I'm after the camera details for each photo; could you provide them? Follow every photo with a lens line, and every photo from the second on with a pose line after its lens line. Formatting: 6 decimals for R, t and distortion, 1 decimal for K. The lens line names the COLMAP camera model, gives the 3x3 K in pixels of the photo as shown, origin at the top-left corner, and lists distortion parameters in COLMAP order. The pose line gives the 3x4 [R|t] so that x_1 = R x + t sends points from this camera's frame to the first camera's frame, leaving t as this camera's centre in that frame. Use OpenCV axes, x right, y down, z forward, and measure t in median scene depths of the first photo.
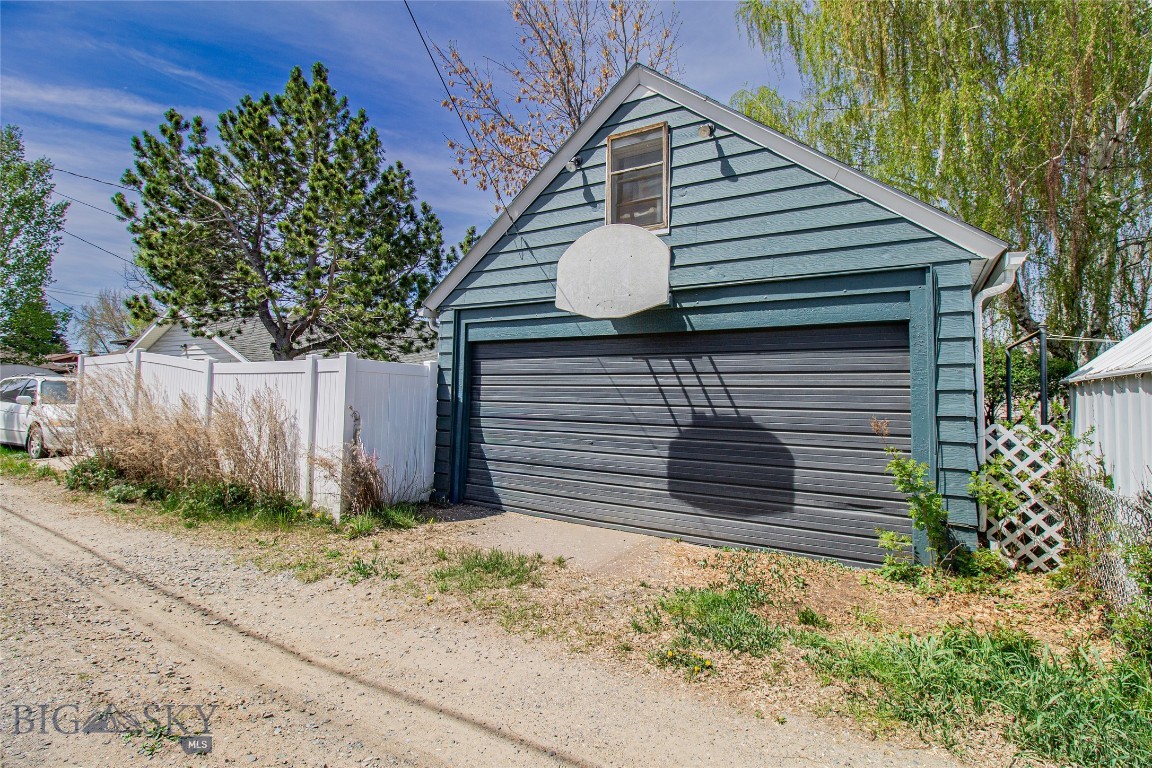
lens RADIAL K [[537.4, 0, 583.1], [0, 537.4, 367.5], [0, 0, 1]] dist [0.001452, -0.015767]
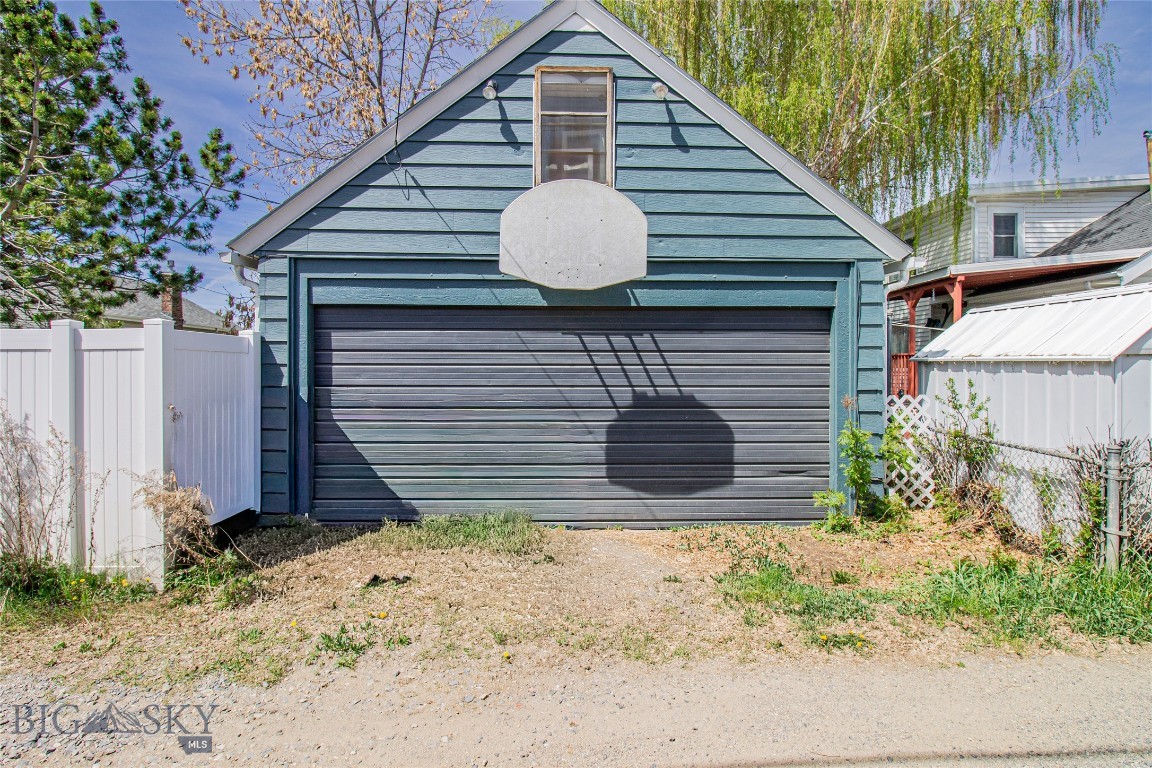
lens RADIAL K [[604.0, 0, 577.1], [0, 604.0, 368.1], [0, 0, 1]] dist [-0.006325, -0.002420]
pose [[0.845431, -0.021462, 0.533653, -0.442768], [-0.016105, 0.997713, 0.065640, -0.027632], [-0.533842, -0.064089, 0.843152, 0.161674]]
